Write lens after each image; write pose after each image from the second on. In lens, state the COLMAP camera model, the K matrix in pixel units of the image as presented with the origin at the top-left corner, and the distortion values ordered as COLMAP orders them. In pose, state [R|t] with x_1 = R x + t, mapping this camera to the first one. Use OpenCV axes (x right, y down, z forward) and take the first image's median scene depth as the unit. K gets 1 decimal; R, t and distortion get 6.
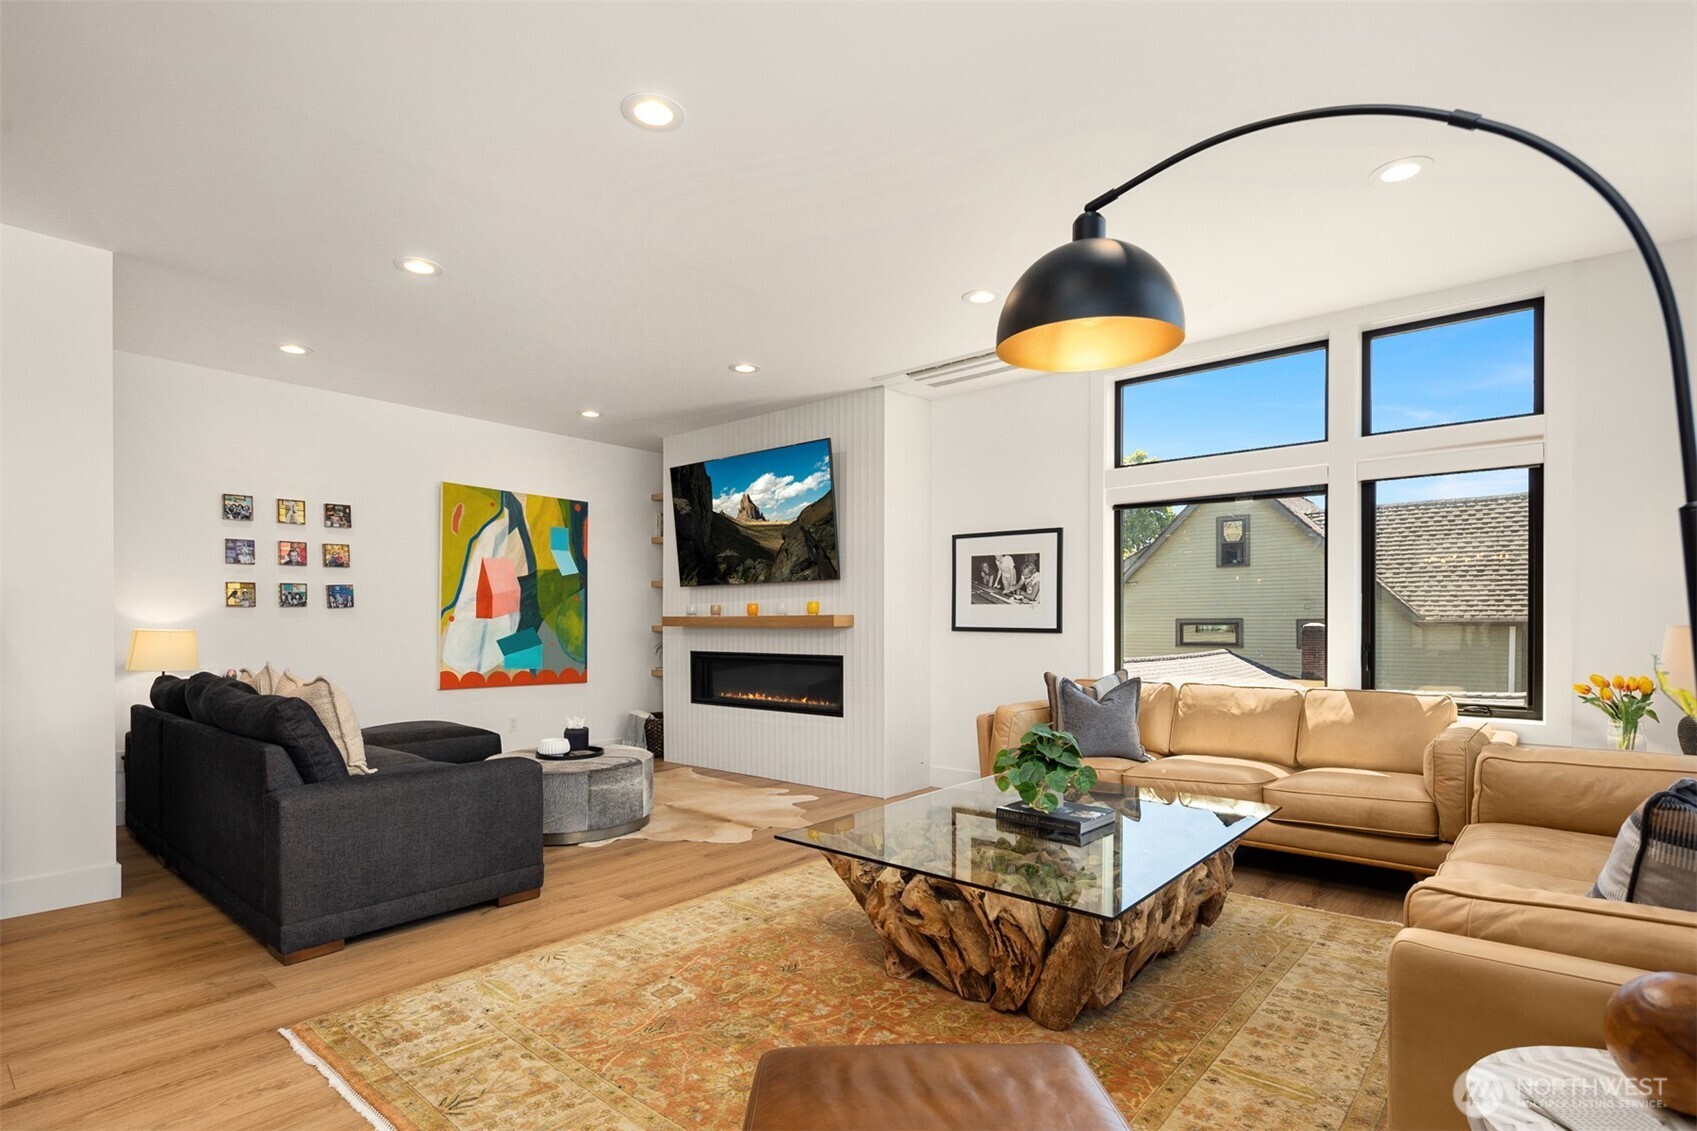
lens RADIAL K [[827.7, 0, 842.6], [0, 827.7, 629.9], [0, 0, 1]] dist [0.001516, -0.000645]
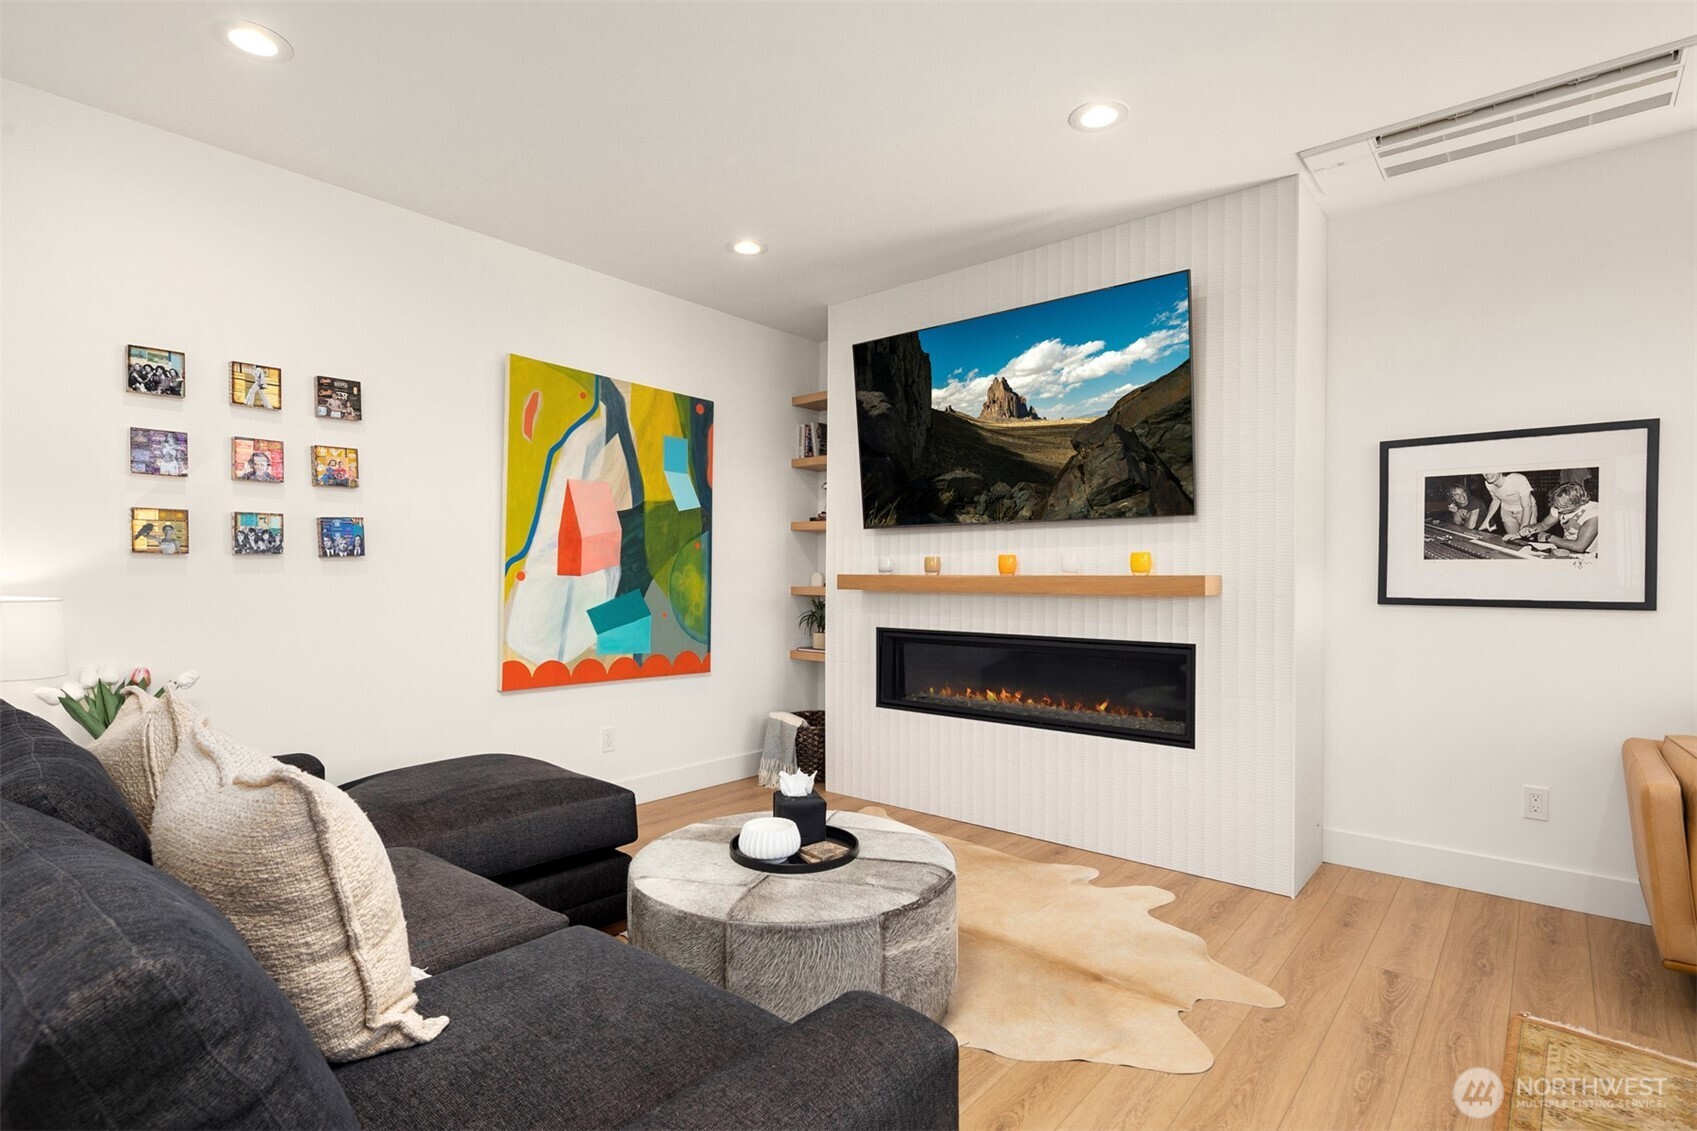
lens RADIAL K [[830.5, 0, 844.0], [0, 830.5, 583.0], [0, 0, 1]] dist [-0.000240, -0.000825]
pose [[0.999974, 0.007005, 0.001401, -0.241374], [-0.007004, 0.999975, -0.000693, -0.009956], [-0.001405, 0.000683, 0.999999, 0.394988]]
